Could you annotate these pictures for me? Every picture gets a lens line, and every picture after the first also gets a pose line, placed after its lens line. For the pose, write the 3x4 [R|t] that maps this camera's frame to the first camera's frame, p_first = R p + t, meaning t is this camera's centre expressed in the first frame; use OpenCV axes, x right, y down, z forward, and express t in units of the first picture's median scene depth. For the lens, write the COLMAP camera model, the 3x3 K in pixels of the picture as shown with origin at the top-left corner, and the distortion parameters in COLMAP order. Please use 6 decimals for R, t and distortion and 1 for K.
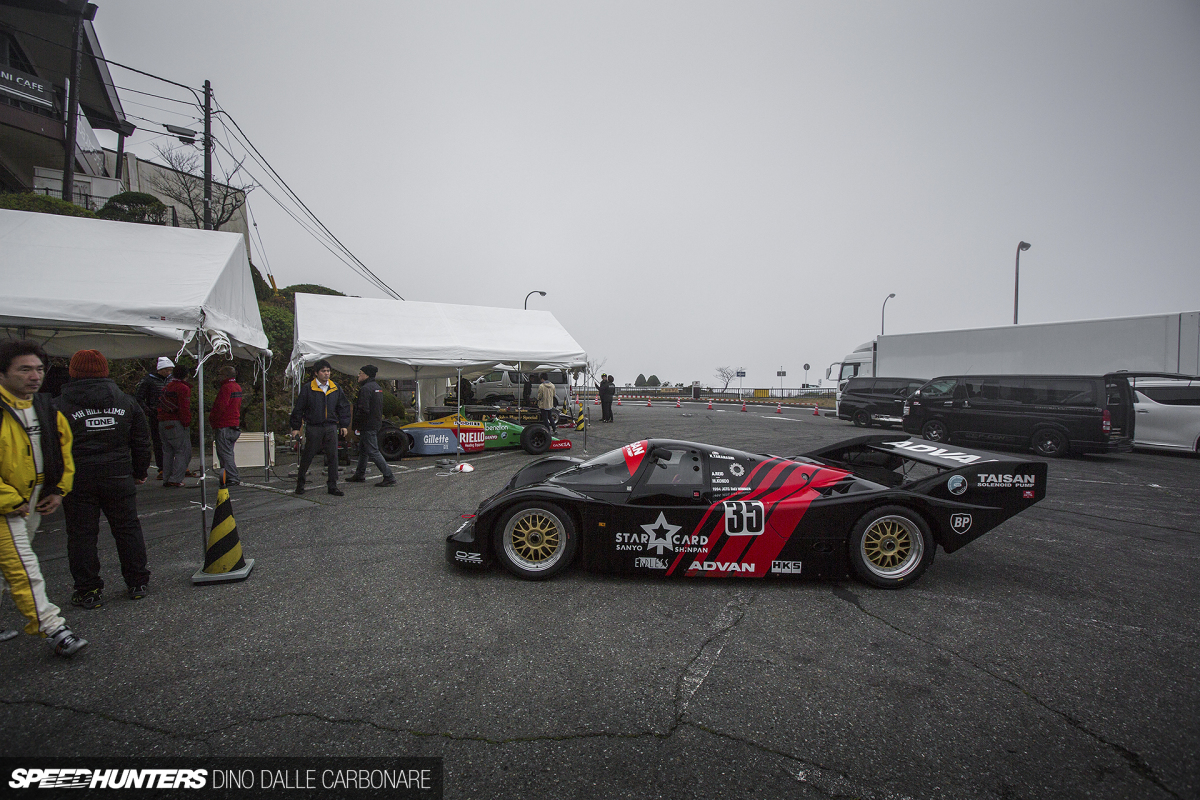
lens RADIAL K [[544.9, 0, 591.8], [0, 544.9, 394.4], [0, 0, 1]] dist [-0.055112, 0.027197]
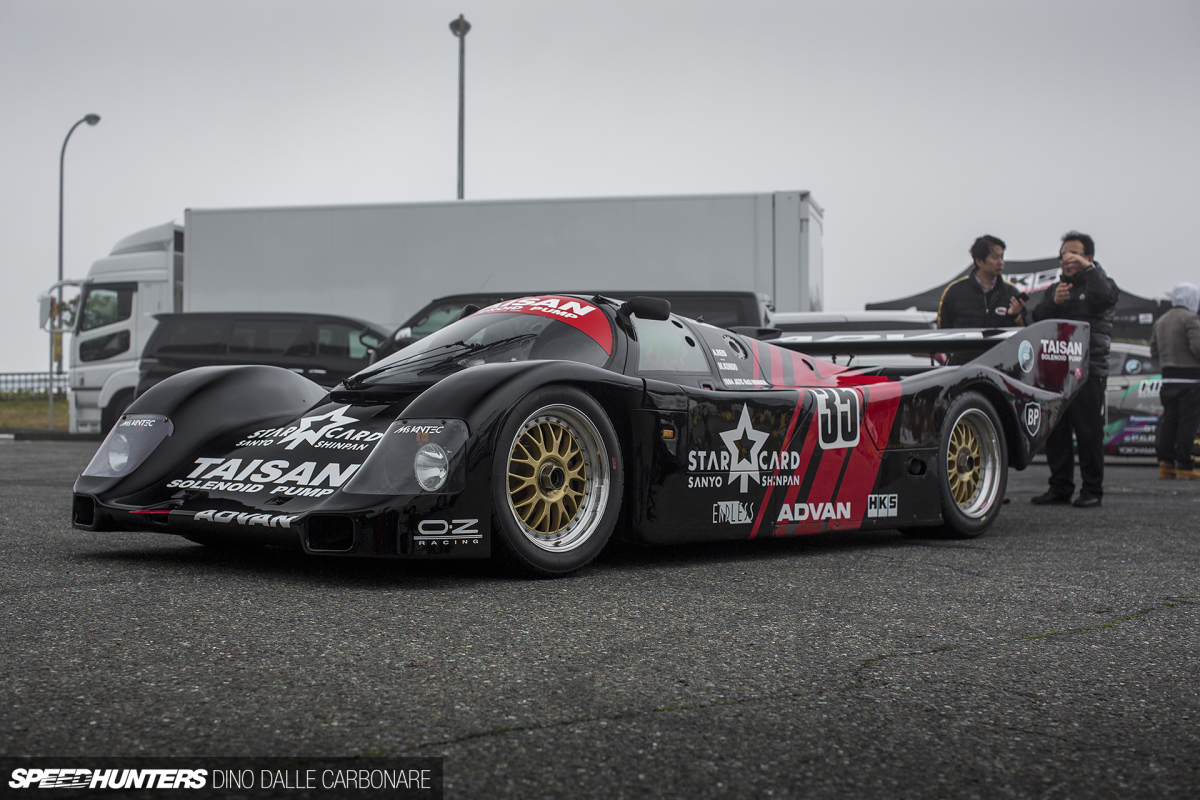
lens RADIAL K [[1712.7, 0, 590.2], [0, 1712.7, 390.3], [0, 0, 1]] dist [-0.028151, -0.042627]
pose [[0.640761, -0.004050, 0.767730, -1.127691], [0.023952, 0.999605, -0.014718, 0.223295], [-0.767367, 0.027819, 0.640605, 0.129515]]
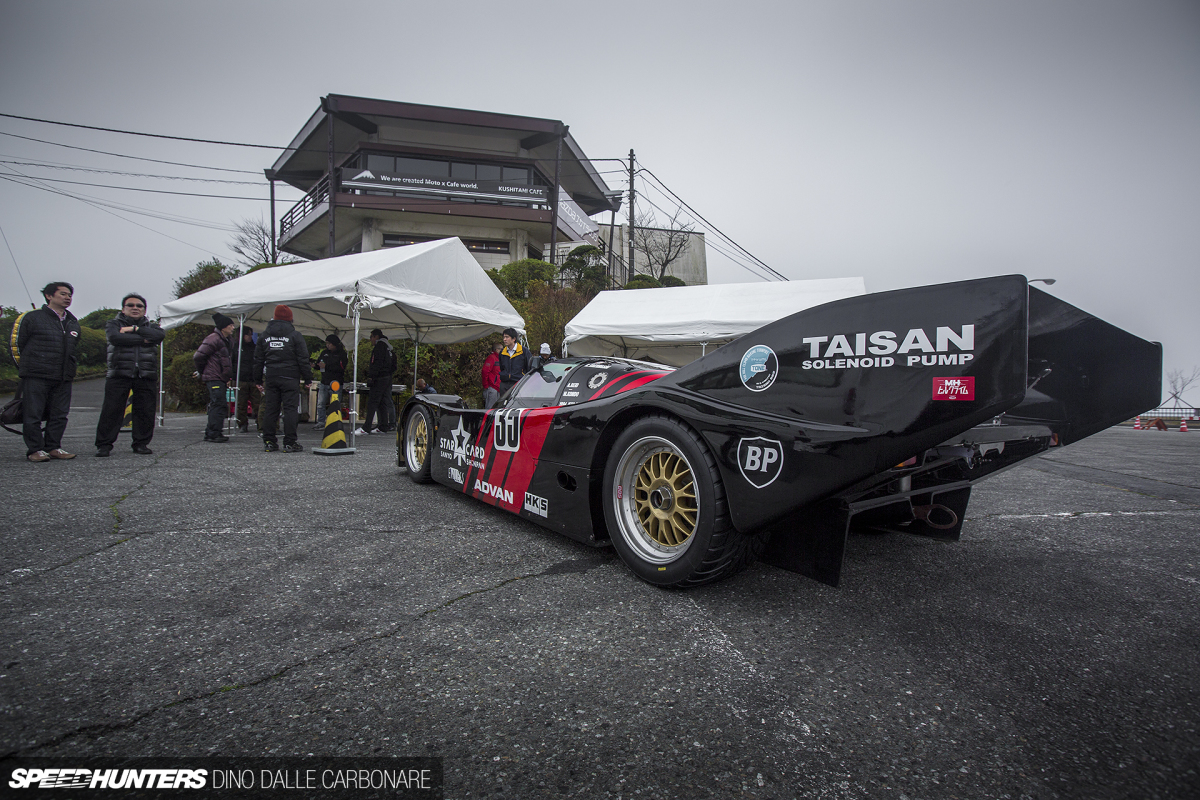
lens RADIAL K [[544.9, 0, 591.8], [0, 544.9, 394.4], [0, 0, 1]] dist [-0.055112, 0.027197]
pose [[0.610624, -0.008997, -0.791870, 0.929945], [-0.037953, 0.998454, -0.040610, 0.209752], [0.791011, 0.054851, 0.609338, 0.639026]]
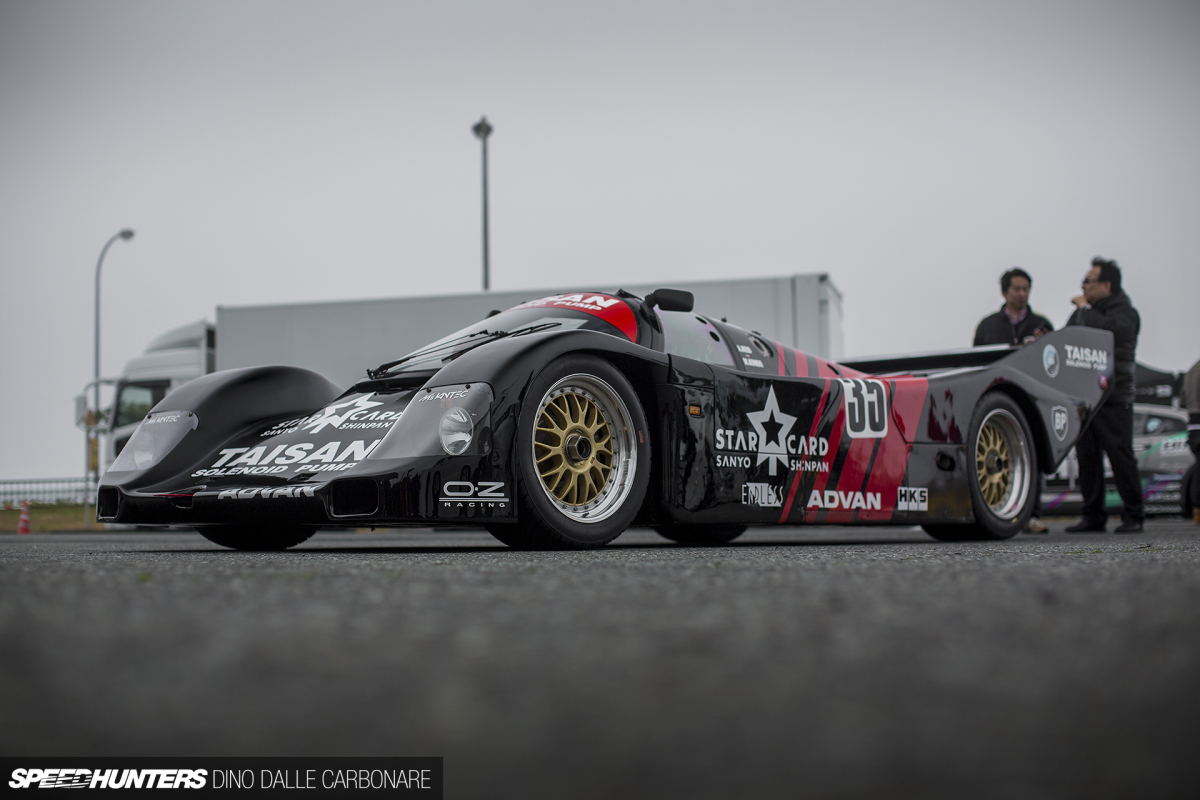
lens RADIAL K [[1679.4, 0, 600.0], [0, 1679.4, 400.0], [0, 0, 1]] dist [-0.039942, 0.052560]
pose [[0.648595, 0.029916, 0.760545, -1.097203], [0.045159, 0.995954, -0.077688, 0.336755], [-0.759793, 0.084734, 0.644620, 0.159138]]
